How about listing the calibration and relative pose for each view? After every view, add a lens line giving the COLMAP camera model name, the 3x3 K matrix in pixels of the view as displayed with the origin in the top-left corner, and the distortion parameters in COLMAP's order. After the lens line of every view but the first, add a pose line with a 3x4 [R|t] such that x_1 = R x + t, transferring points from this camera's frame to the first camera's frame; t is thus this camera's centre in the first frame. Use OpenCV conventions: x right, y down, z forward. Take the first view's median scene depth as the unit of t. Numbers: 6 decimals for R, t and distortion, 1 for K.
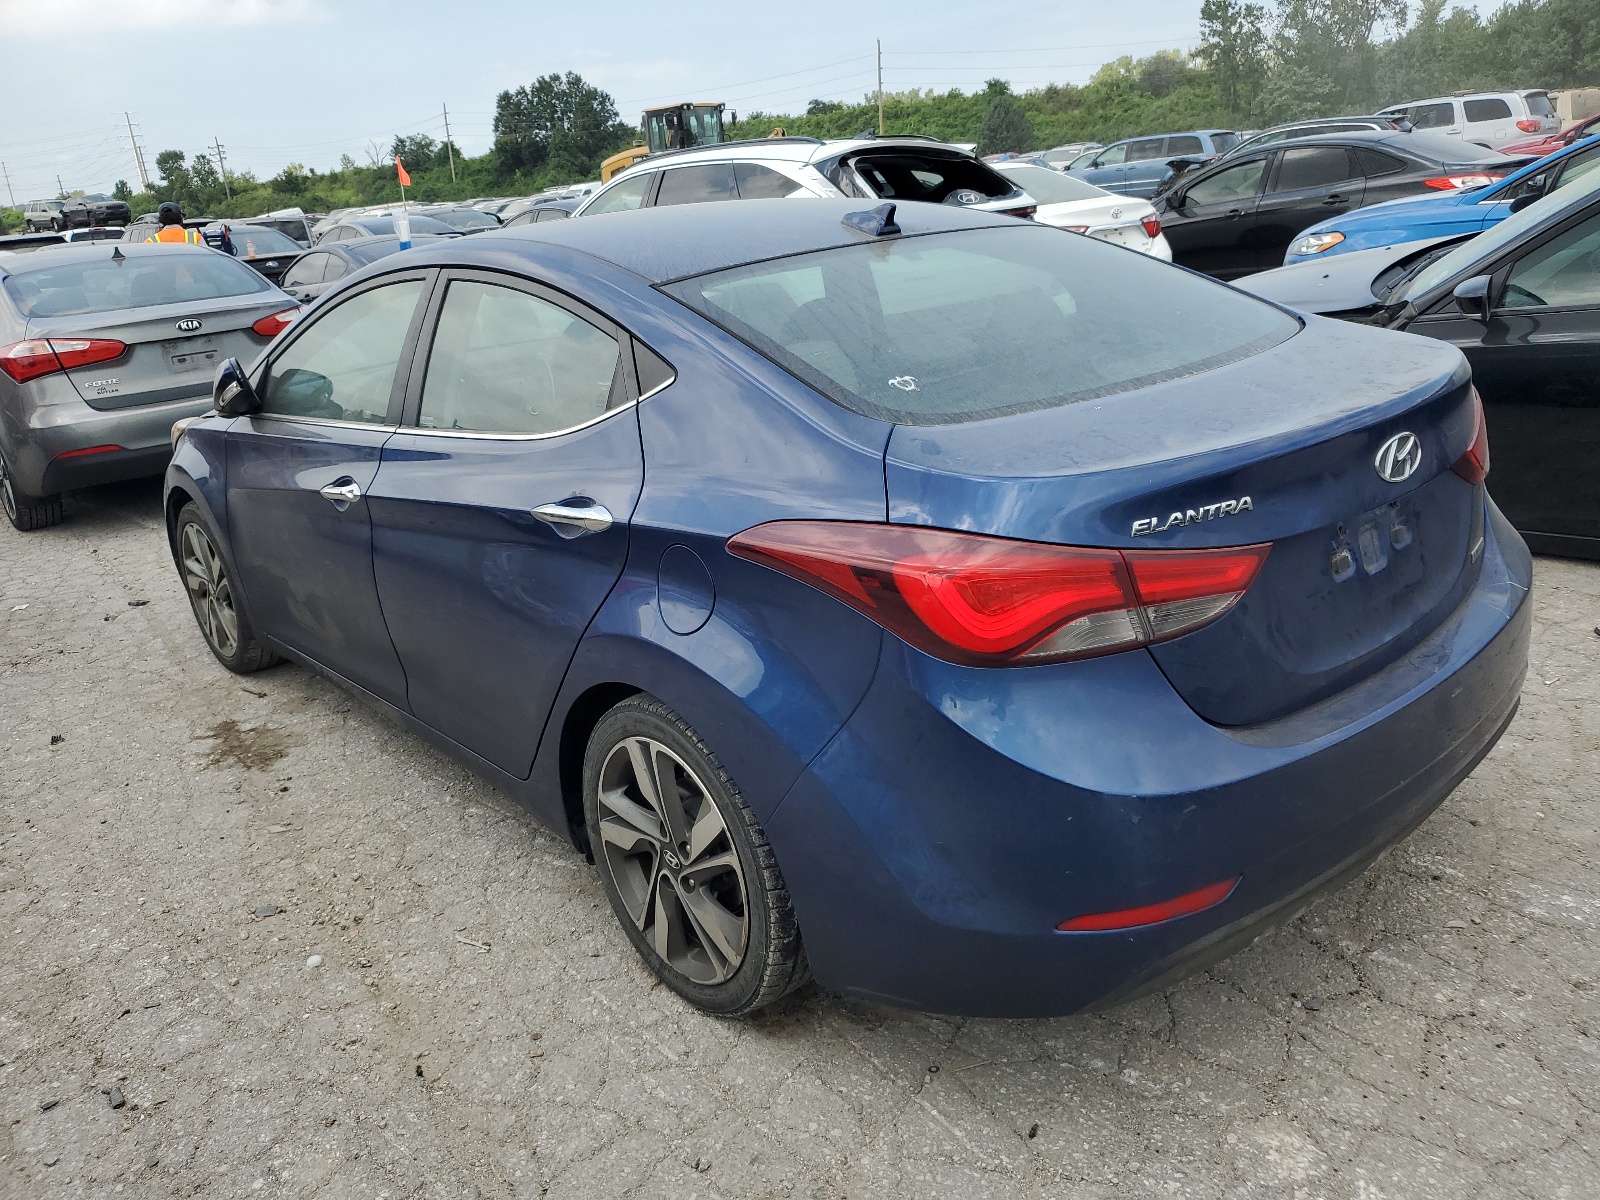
lens RADIAL K [[1266.7, 0, 803.7], [0, 1266.7, 594.5], [0, 0, 1]] dist [0.014367, 0.003800]
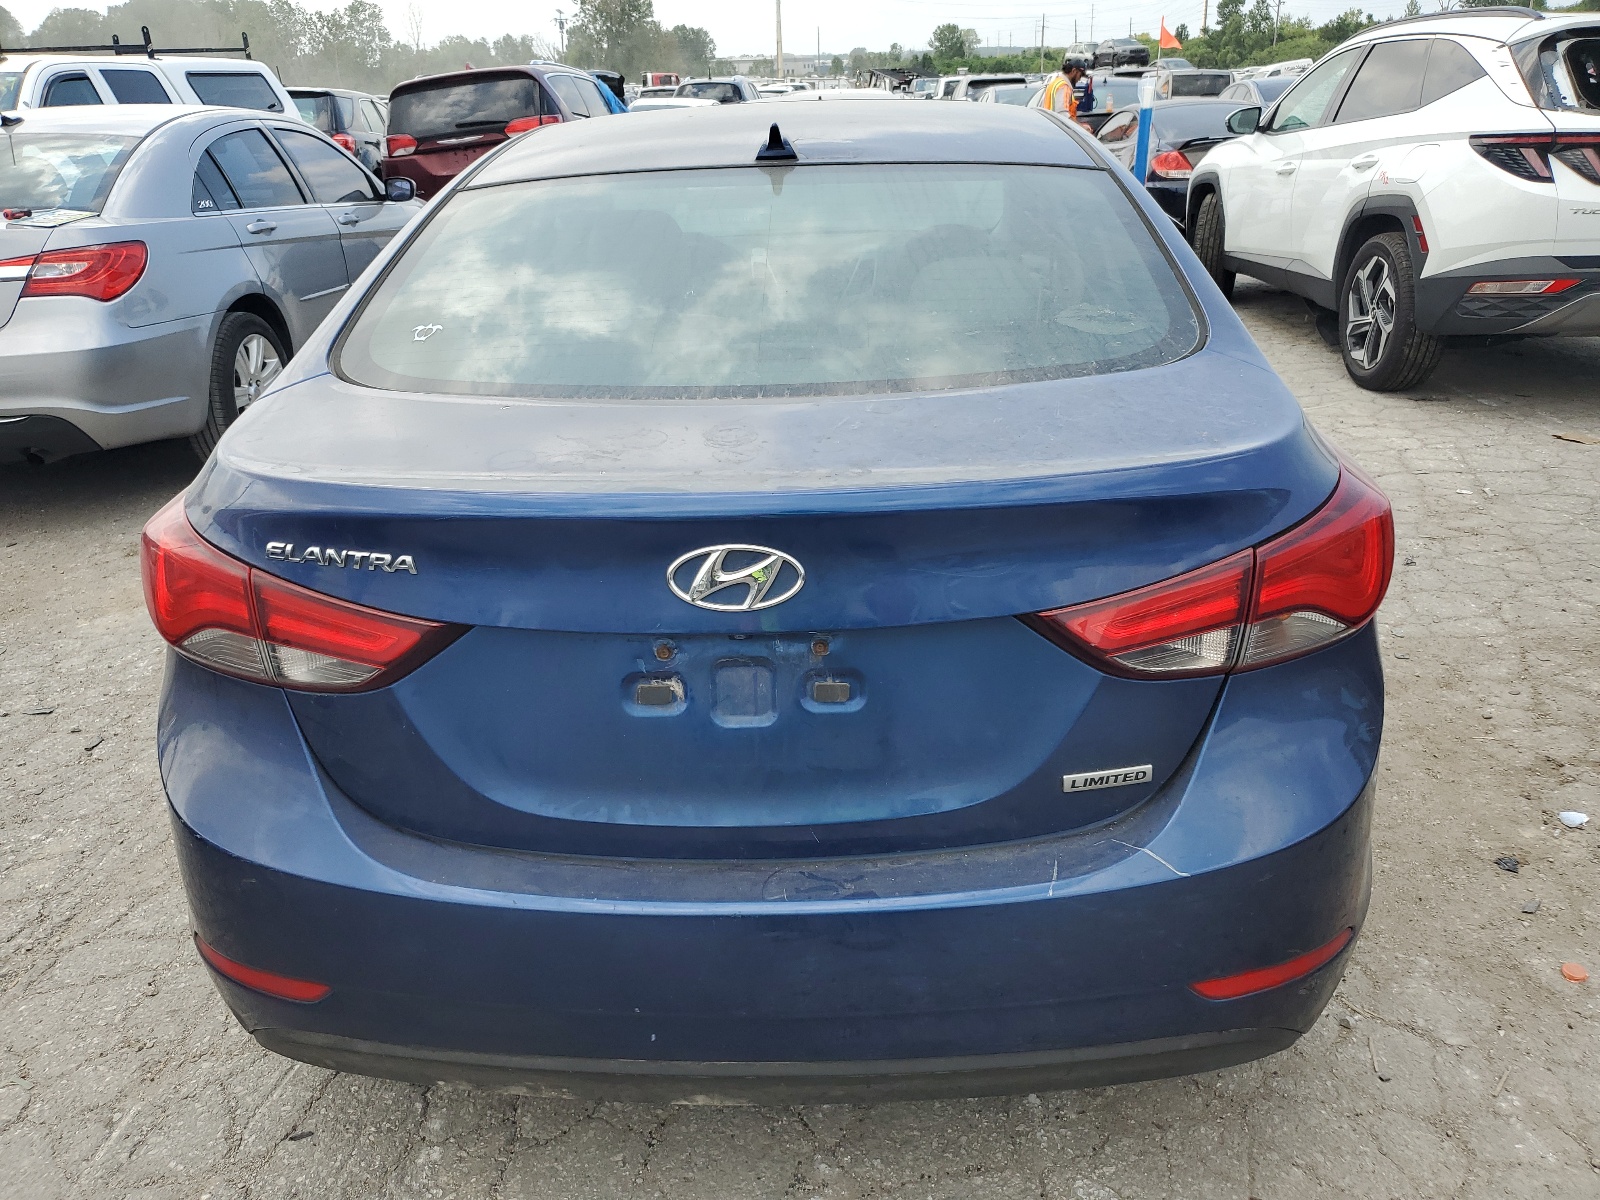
lens RADIAL K [[1266.7, 0, 803.7], [0, 1266.7, 594.5], [0, 0, 1]] dist [0.014367, 0.003800]
pose [[0.725798, 0.312056, -0.613057, 0.674631], [-0.246385, 0.949991, 0.191866, -0.176005], [0.642271, 0.011792, 0.766387, 0.375186]]
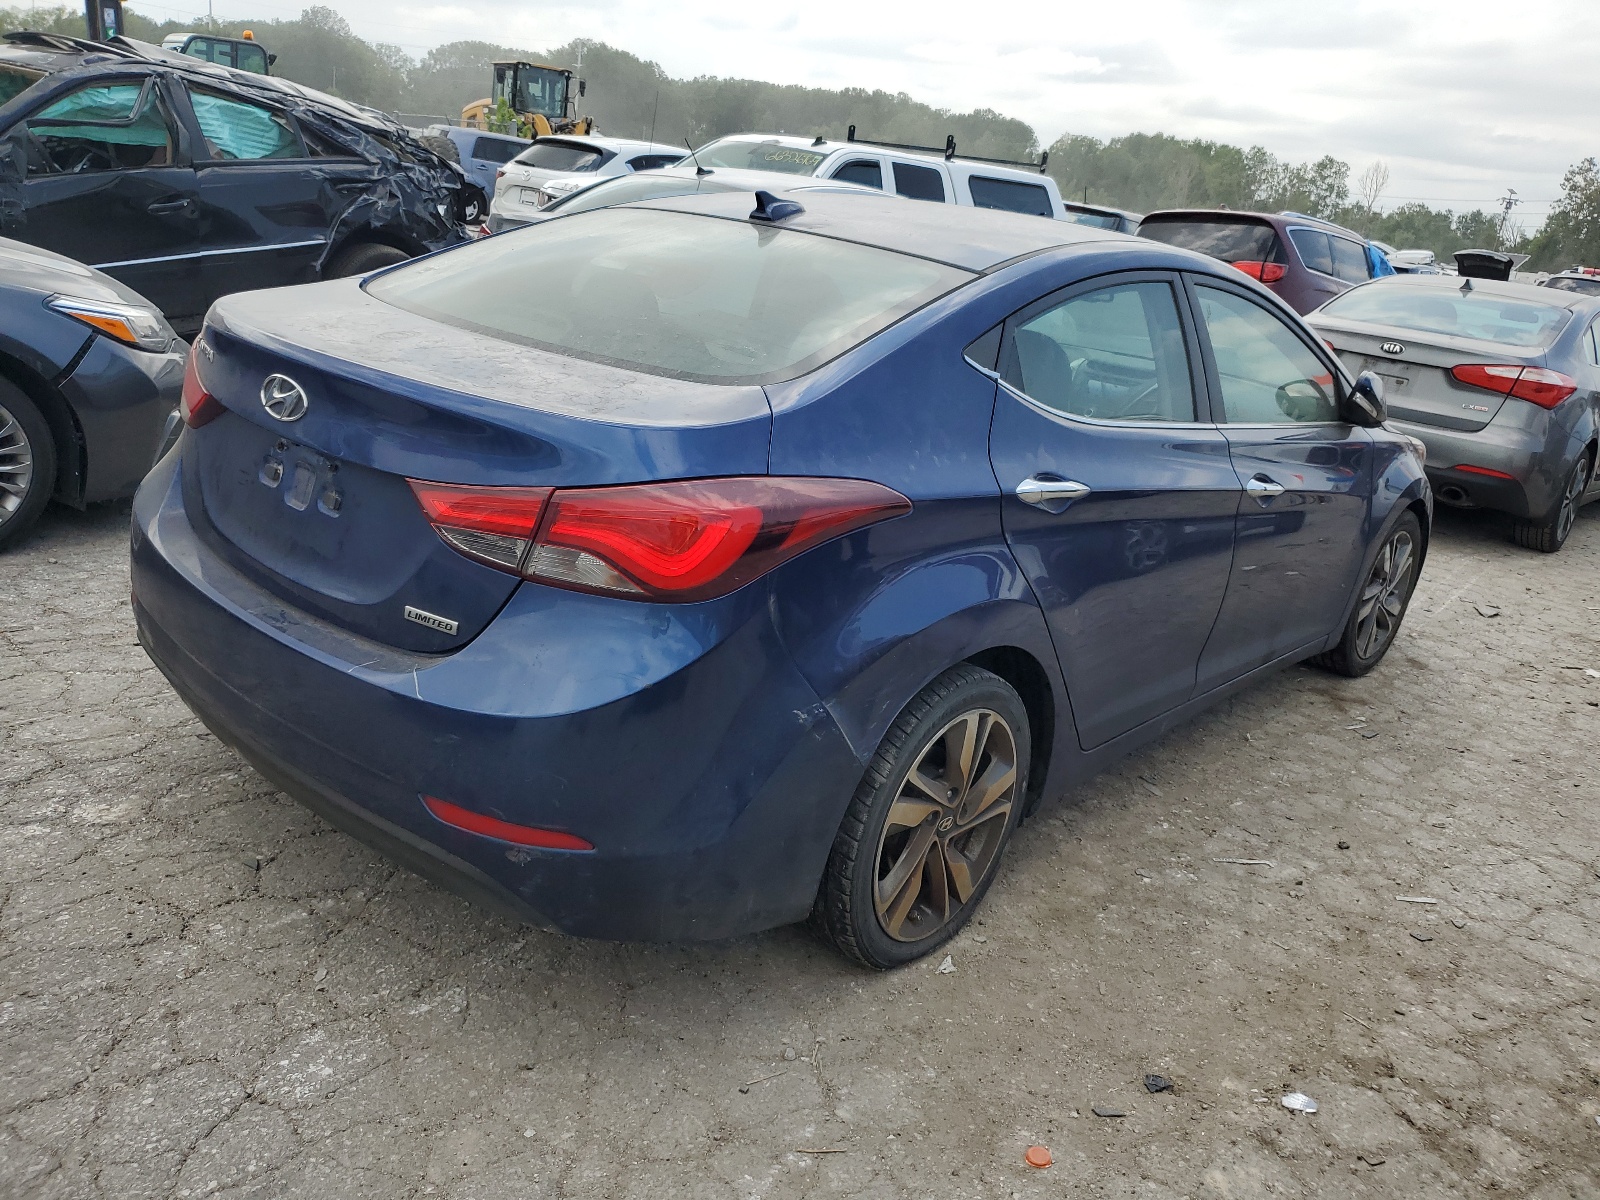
lens RADIAL K [[1266.7, 0, 803.7], [0, 1266.7, 594.5], [0, 0, 1]] dist [0.014367, 0.003800]
pose [[0.107165, 0.400040, -0.910211, 1.171843], [-0.442829, 0.838868, 0.316548, -0.380532], [0.890179, 0.369145, 0.267046, 0.888084]]
